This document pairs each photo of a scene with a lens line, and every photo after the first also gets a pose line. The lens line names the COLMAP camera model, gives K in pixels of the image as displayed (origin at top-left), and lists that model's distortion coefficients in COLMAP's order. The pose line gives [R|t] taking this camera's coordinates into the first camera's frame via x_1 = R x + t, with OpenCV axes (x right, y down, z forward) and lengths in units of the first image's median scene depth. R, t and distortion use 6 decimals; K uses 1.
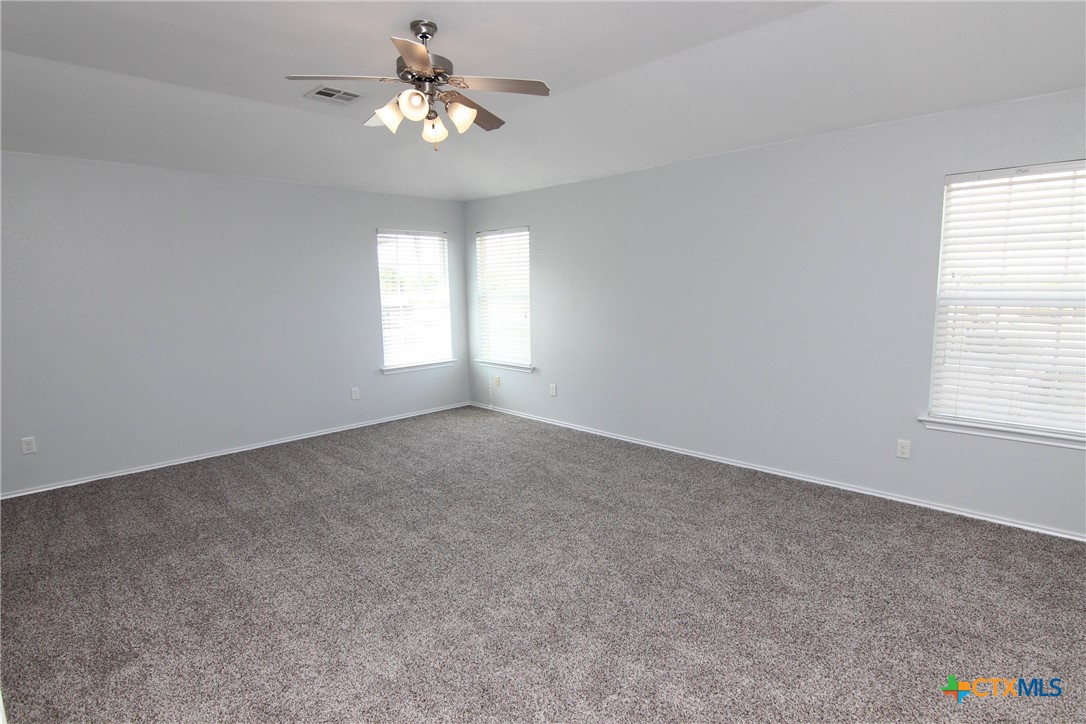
lens RADIAL K [[553.5, 0, 544.2], [0, 553.5, 363.0], [0, 0, 1]] dist [-0.013351, -0.004088]
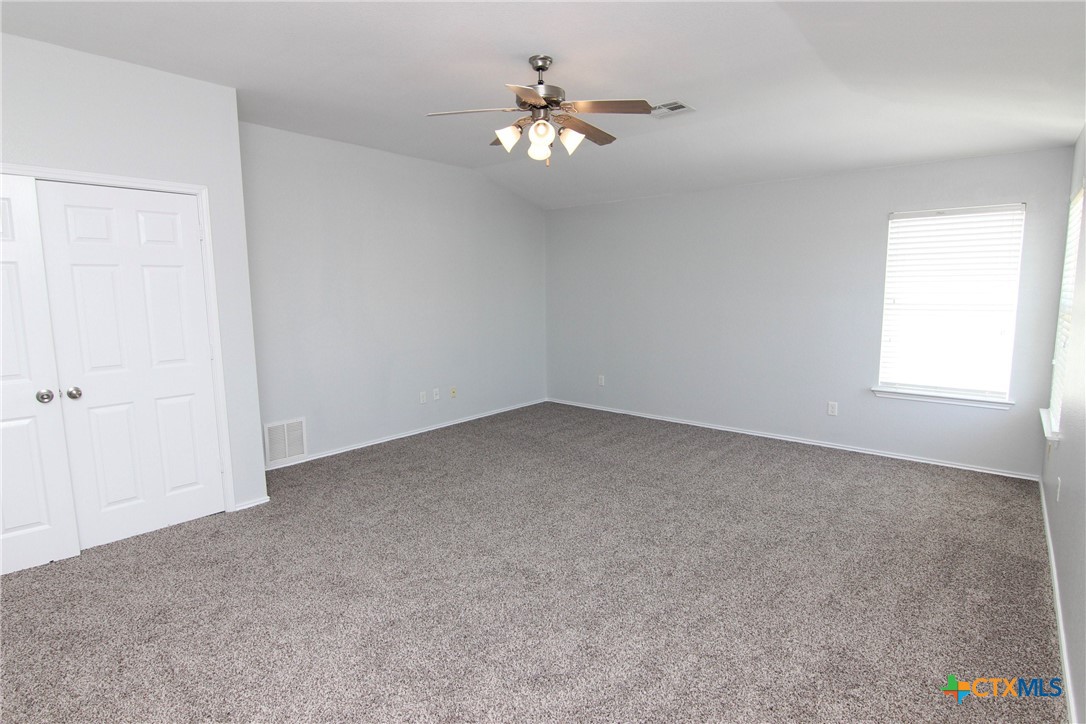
lens RADIAL K [[553.5, 0, 544.1], [0, 553.5, 360.3], [0, 0, 1]] dist [-0.013351, -0.004088]
pose [[0.064584, 0.141925, -0.987768, 0.622170], [-0.129447, 0.982663, 0.132728, -0.098891], [0.989481, 0.119291, 0.081836, 0.611505]]
